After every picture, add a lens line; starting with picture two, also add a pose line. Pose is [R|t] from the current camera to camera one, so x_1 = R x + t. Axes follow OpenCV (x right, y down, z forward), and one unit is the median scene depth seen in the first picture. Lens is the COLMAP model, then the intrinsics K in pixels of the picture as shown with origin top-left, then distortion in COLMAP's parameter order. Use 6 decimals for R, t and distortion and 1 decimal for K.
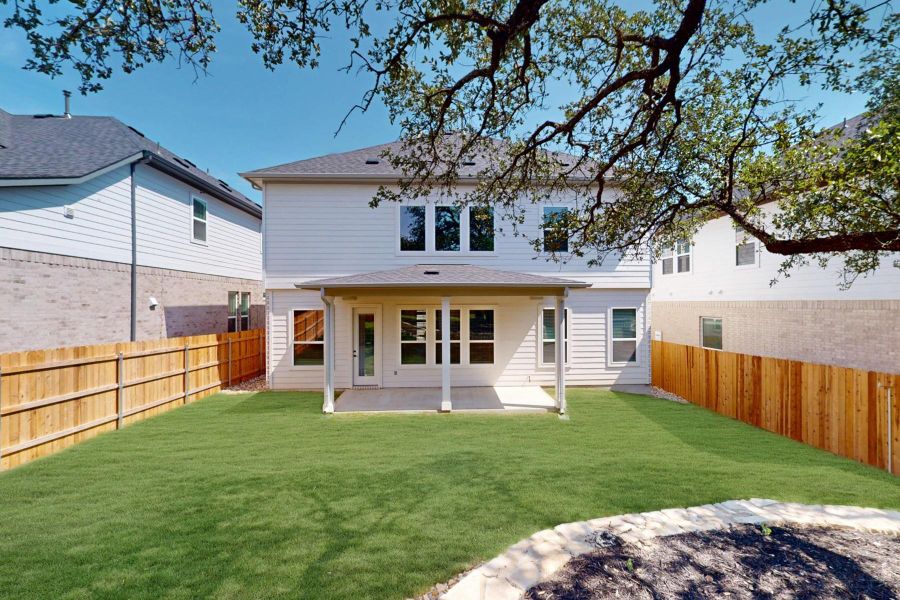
lens RADIAL K [[396.1, 0, 449.6], [0, 396.1, 301.2], [0, 0, 1]] dist [0.003016, 0.000365]
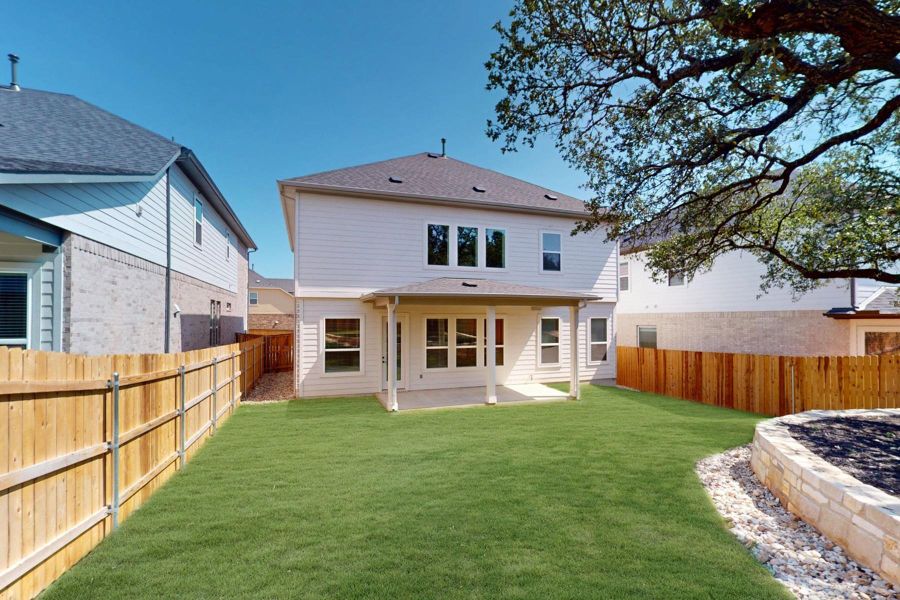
lens RADIAL K [[404.6, 0, 449.6], [0, 404.6, 316.0], [0, 0, 1]] dist [-0.000386, -0.000121]
pose [[0.958910, 0.004818, 0.283671, -0.383233], [-0.003724, 0.999983, -0.004393, 0.019737], [-0.283688, 0.003156, 0.958912, -0.088934]]
